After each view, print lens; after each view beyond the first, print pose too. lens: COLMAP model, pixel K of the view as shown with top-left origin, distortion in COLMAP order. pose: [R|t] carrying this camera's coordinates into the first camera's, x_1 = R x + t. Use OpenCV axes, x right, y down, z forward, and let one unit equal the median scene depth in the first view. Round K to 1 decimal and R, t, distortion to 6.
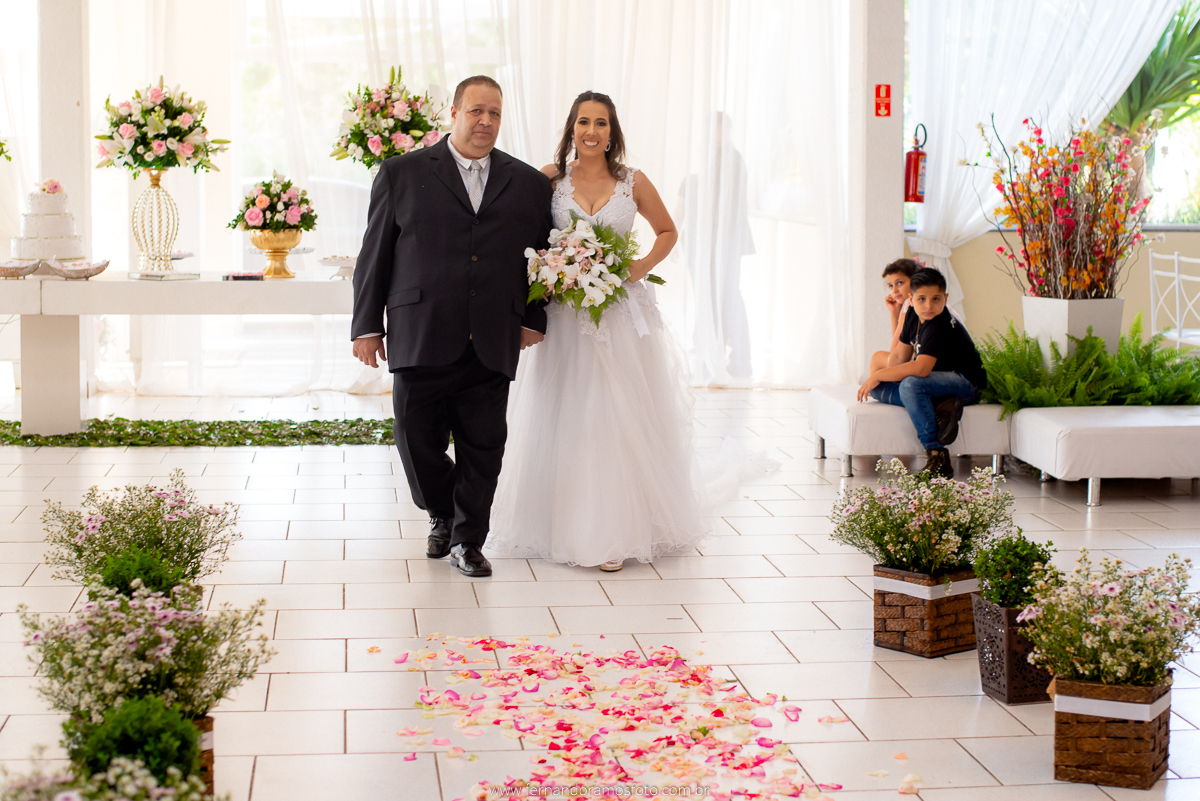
lens RADIAL K [[2017.6, 0, 599.5], [0, 2017.6, 437.8], [0, 0, 1]] dist [-0.069843, -0.134594]
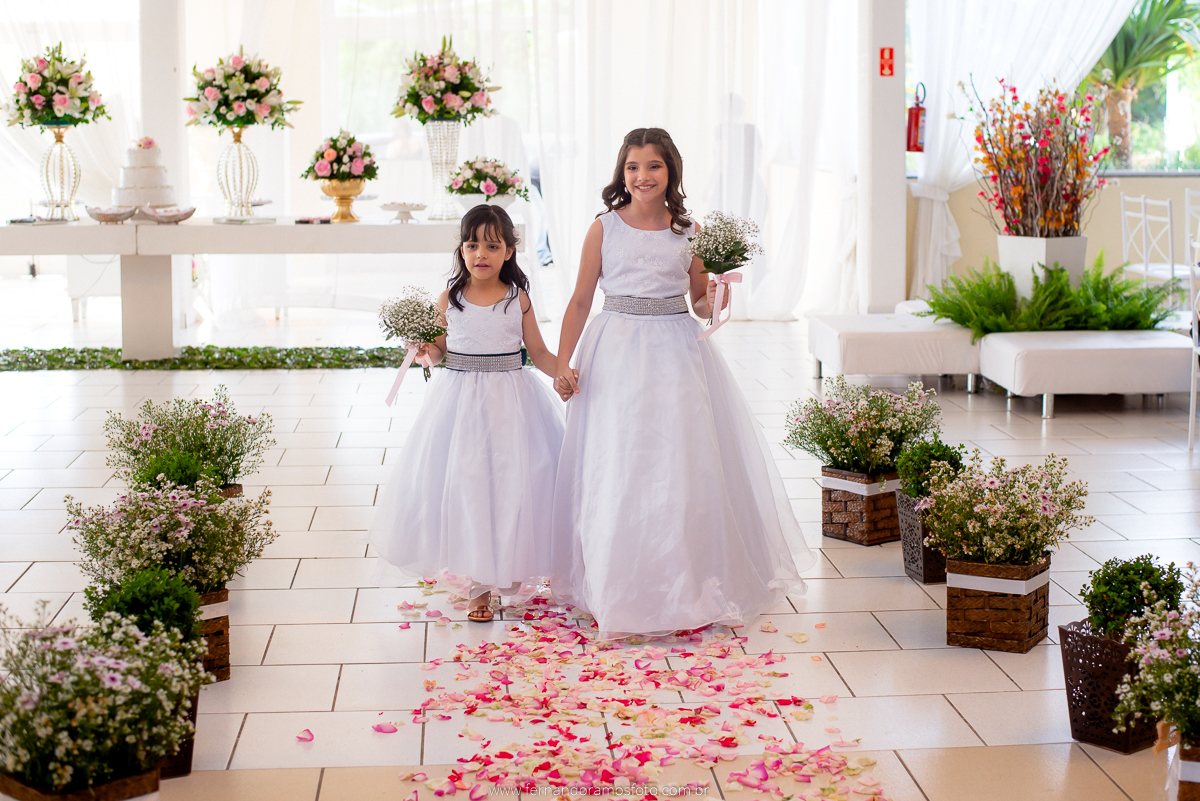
lens RADIAL K [[1835.6, 0, 666.6], [0, 1835.6, 399.9], [0, 0, 1]] dist [-0.074266, -0.069204]
pose [[0.999871, -0.002703, -0.015834, 0.041178], [0.002994, 0.999827, 0.018355, 0.003289], [0.015782, -0.018401, 0.999706, -0.038874]]
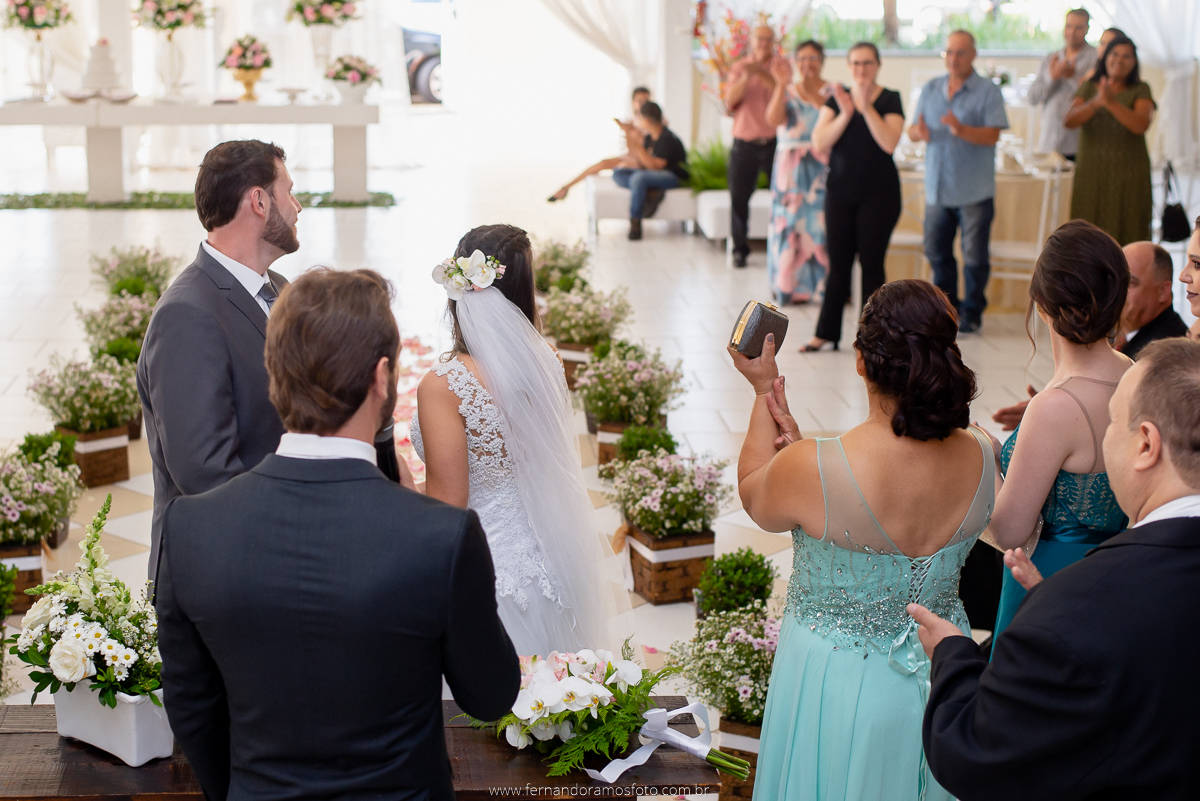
lens RADIAL K [[2017.6, 0, 599.5], [0, 2017.6, 437.8], [0, 0, 1]] dist [-0.069843, -0.134594]
pose [[0.998950, 0.013174, -0.043888, 0.190354], [-0.007080, 0.990654, 0.136218, -0.036519], [0.045272, -0.135764, 0.989706, -0.581403]]
